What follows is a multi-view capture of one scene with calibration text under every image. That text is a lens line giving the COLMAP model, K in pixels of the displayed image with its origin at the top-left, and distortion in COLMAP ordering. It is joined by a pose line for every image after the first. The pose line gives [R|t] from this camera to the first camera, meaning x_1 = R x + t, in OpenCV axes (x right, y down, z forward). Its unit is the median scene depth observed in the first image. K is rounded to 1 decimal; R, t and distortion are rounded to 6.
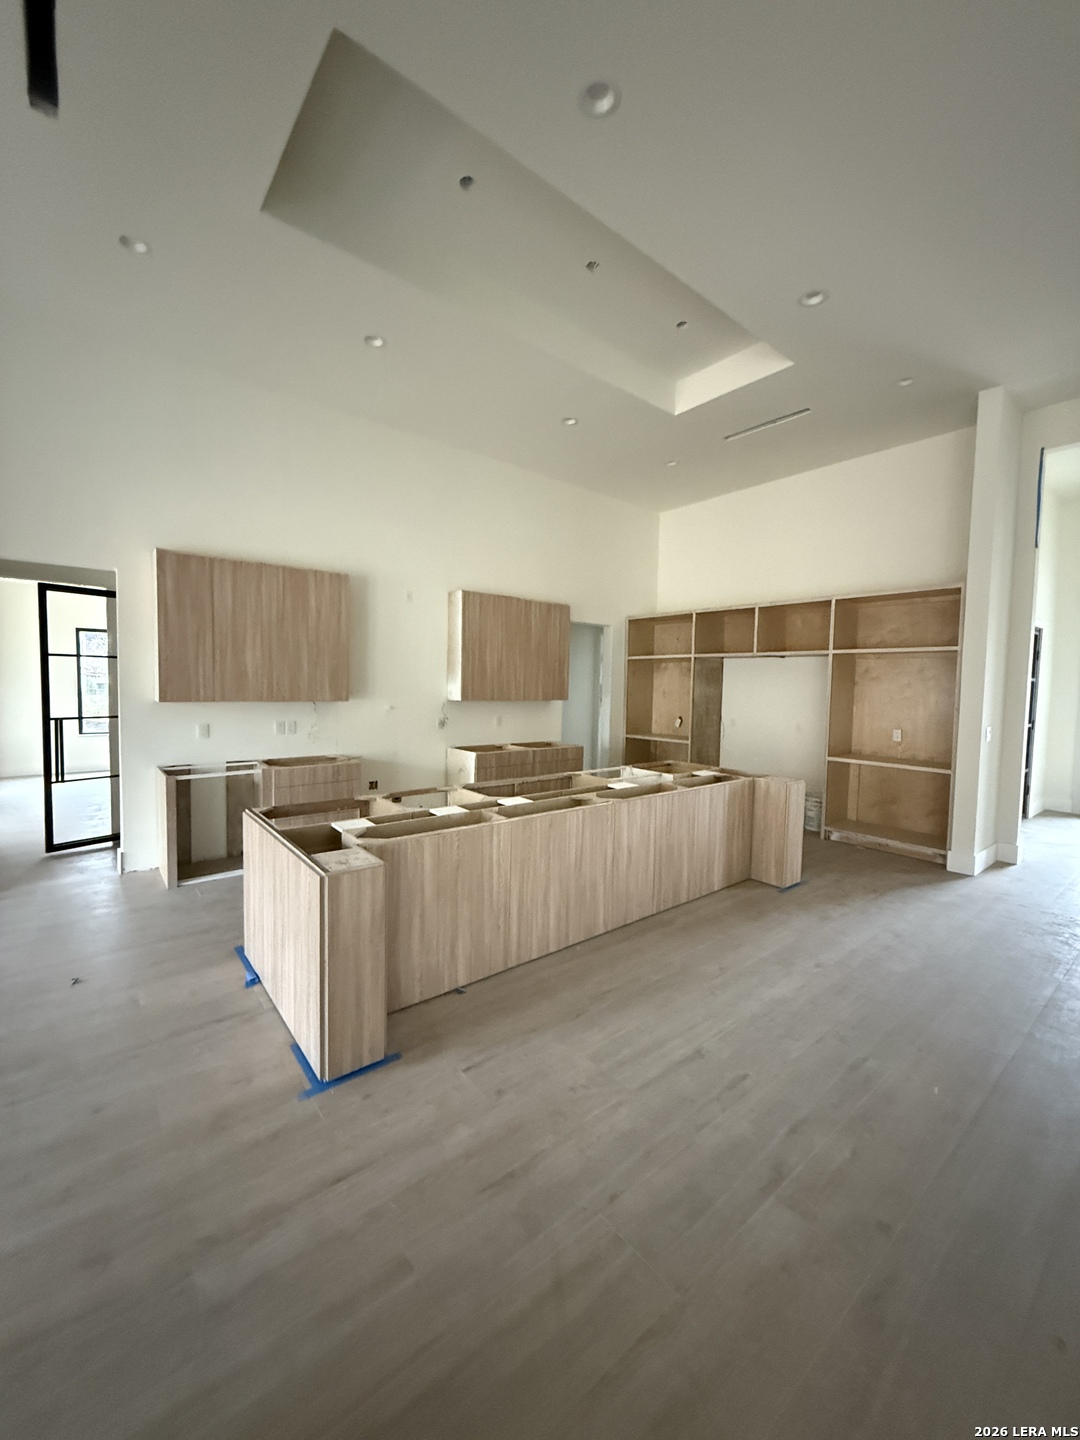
lens RADIAL K [[575.8, 0, 537.0], [0, 575.8, 718.1], [0, 0, 1]] dist [0.002312, 0.000044]
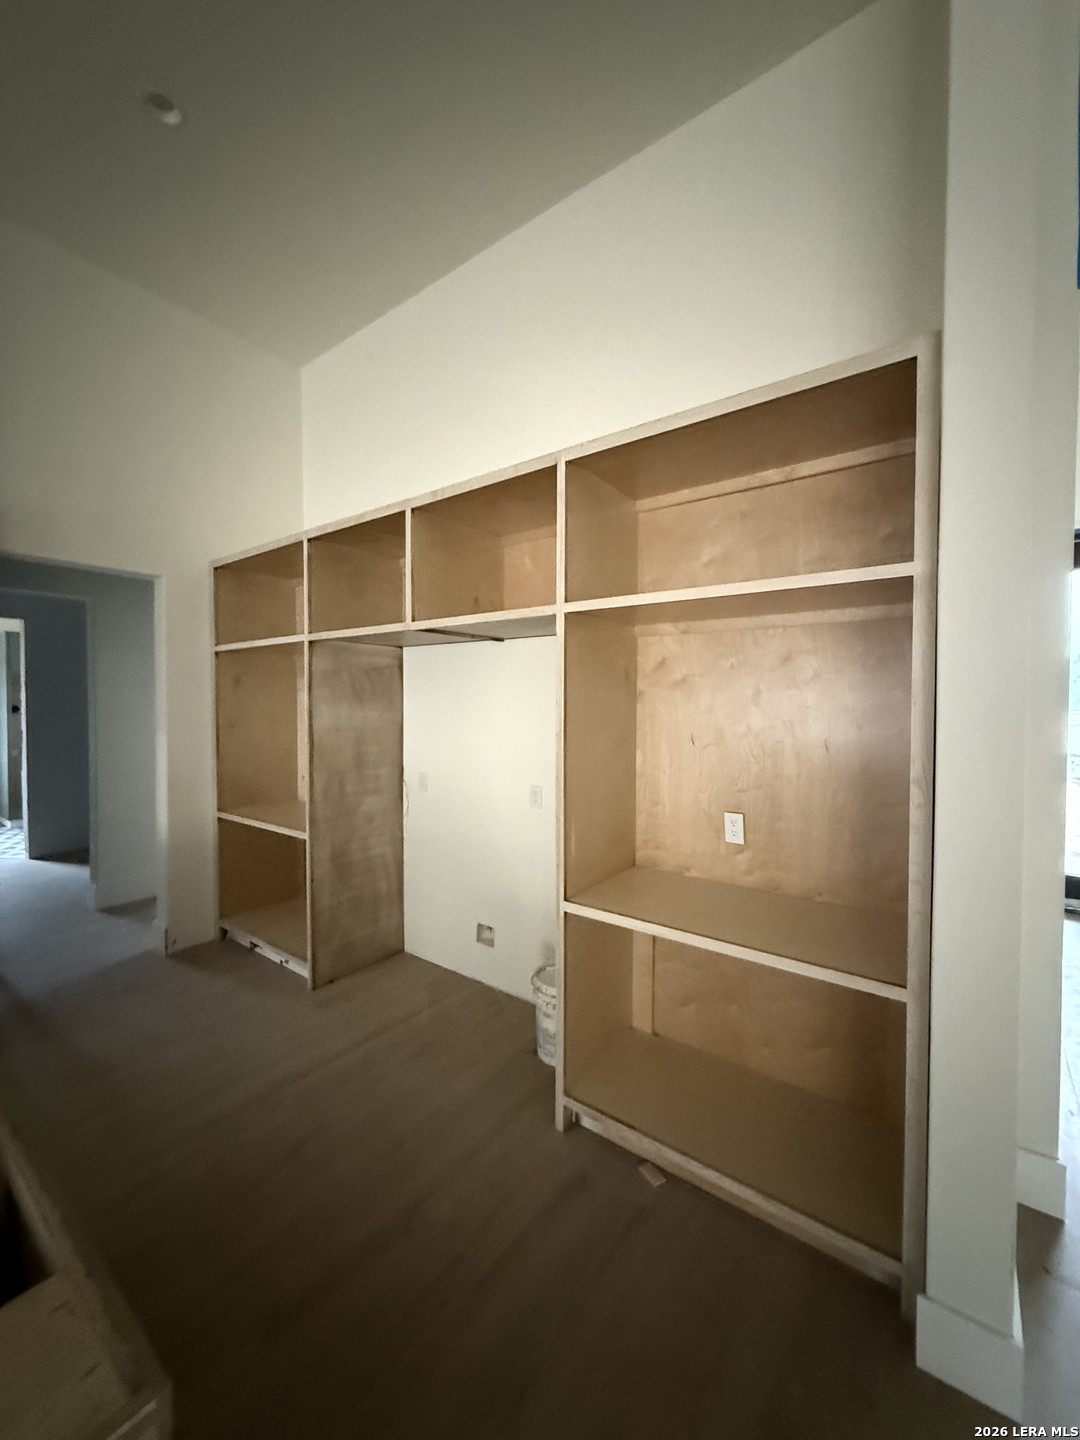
lens RADIAL K [[575.8, 0, 542.9], [0, 575.8, 714.7], [0, 0, 1]] dist [0.002312, 0.000044]
pose [[0.969494, -0.020723, 0.244238, 0.388007], [0.028839, 0.999143, -0.029701, -0.036916], [-0.243414, 0.035838, 0.969260, 0.622096]]
